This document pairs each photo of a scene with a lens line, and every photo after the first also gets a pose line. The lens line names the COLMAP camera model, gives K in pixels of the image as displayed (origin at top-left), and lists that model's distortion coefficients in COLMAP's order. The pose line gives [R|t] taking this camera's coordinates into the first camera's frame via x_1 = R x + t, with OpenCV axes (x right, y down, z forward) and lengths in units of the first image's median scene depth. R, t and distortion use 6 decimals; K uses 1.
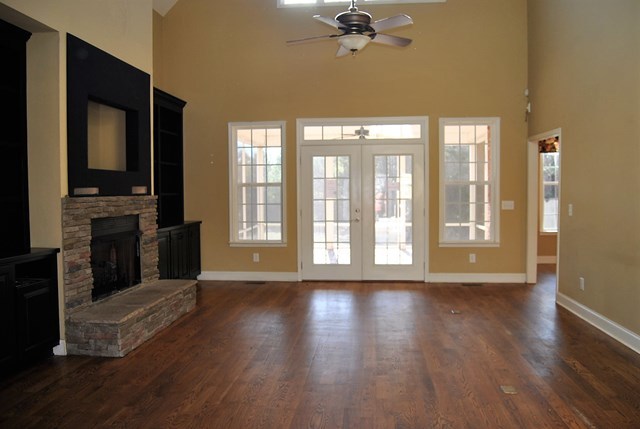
lens RADIAL K [[510.4, 0, 322.0], [0, 510.4, 212.8], [0, 0, 1]] dist [-0.095353, 0.037941]
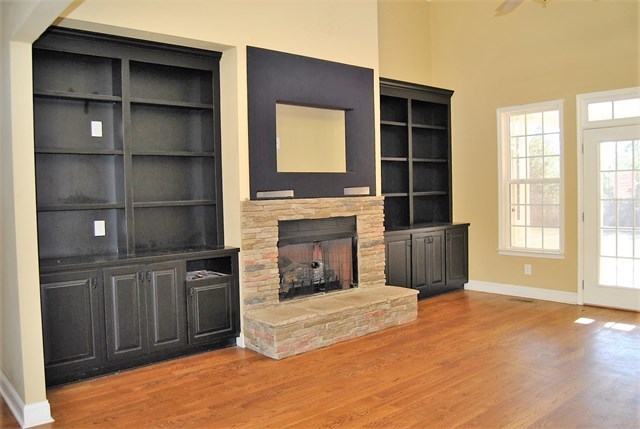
lens RADIAL K [[527.9, 0, 323.3], [0, 527.9, 213.9], [0, 0, 1]] dist [-0.102925, 0.047089]
pose [[0.723100, 0.019729, -0.690462, 0.269505], [-0.010992, 0.999794, 0.017057, -0.016557], [0.690656, -0.004744, 0.723168, 0.210065]]
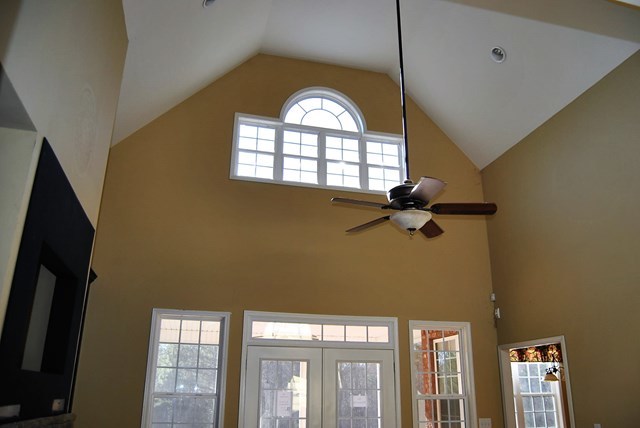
lens RADIAL K [[510.4, 0, 322.0], [0, 510.4, 212.3], [0, 0, 1]] dist [-0.095353, 0.037941]
pose [[0.938180, 0.130239, 0.320713, -0.264494], [0.001725, 0.924748, -0.380577, -0.031121], [-0.346145, 0.357602, 0.867355, 0.269496]]
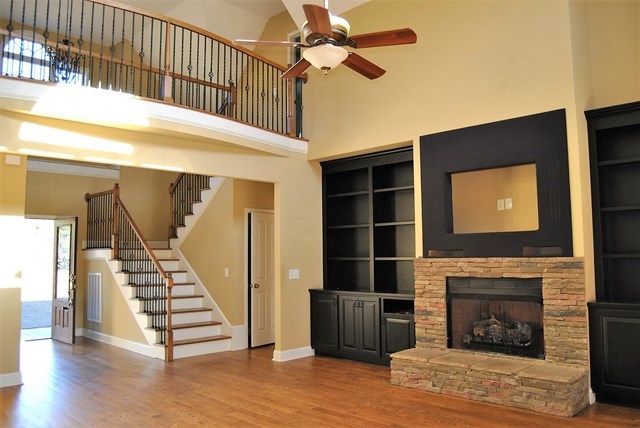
lens RADIAL K [[510.4, 0, 322.0], [0, 510.4, 212.3], [0, 0, 1]] dist [-0.095353, 0.037941]
pose [[-0.627459, -0.045269, -0.777333, 0.508119], [-0.014780, 0.998821, -0.046237, -0.061055], [0.778510, -0.017523, -0.627388, 1.162706]]
